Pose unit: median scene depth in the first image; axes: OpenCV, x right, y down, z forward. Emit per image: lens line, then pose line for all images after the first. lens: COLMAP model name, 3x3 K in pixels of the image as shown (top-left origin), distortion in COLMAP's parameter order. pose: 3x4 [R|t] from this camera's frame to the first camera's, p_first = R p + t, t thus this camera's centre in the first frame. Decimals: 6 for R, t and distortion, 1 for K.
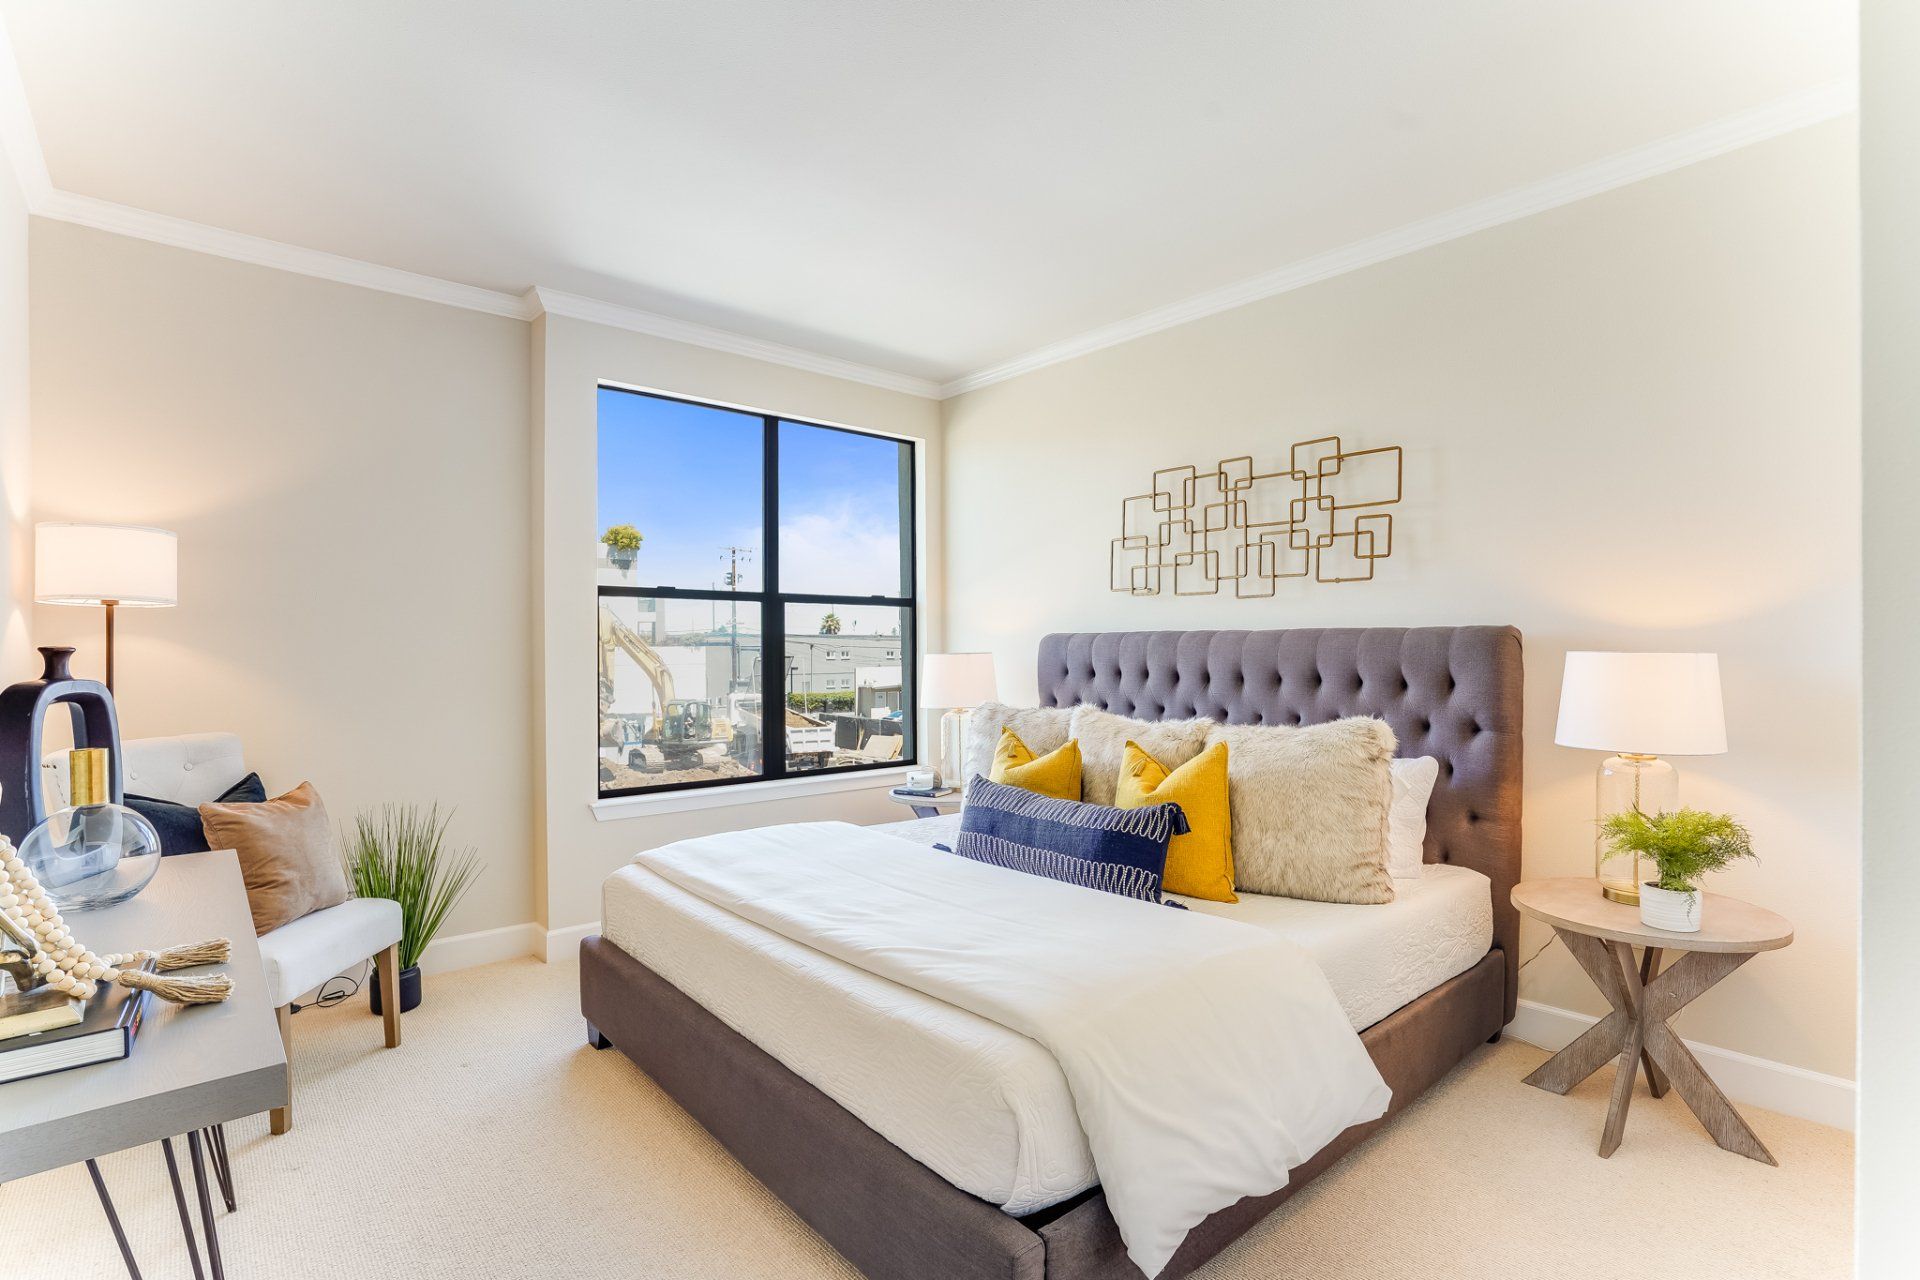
lens RADIAL K [[893.9, 0, 940.9], [0, 893.9, 652.6], [0, 0, 1]] dist [-0.048806, 0.000292]
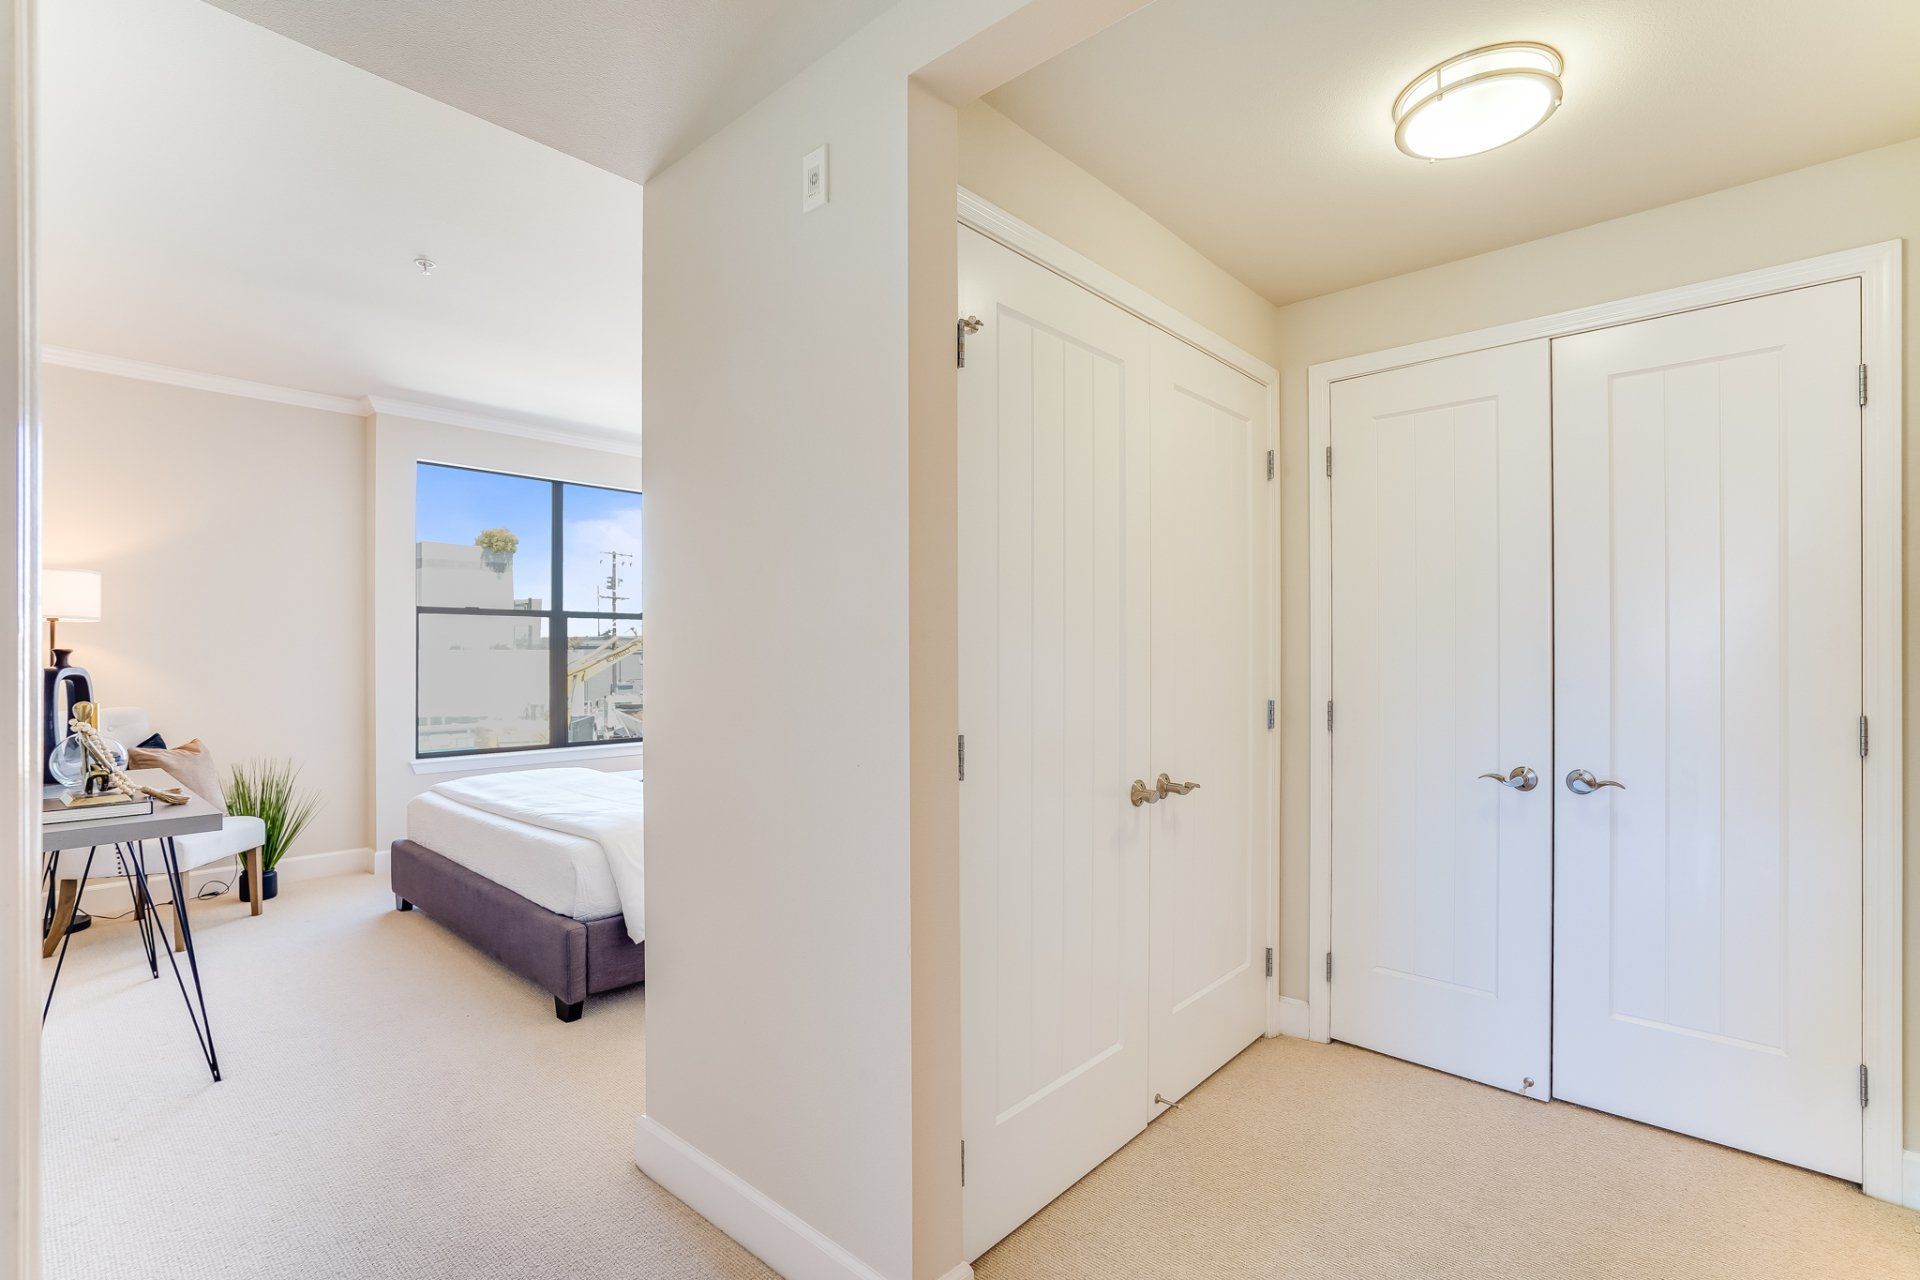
lens RADIAL K [[878.6, 0, 966.8], [0, 878.6, 654.3], [0, 0, 1]] dist [-0.056019, 0.013518]
pose [[0.989453, 0.002006, 0.144838, 0.341898], [-0.001672, 0.999996, -0.002434, 0.002846], [-0.144842, 0.002166, 0.989452, -0.580498]]
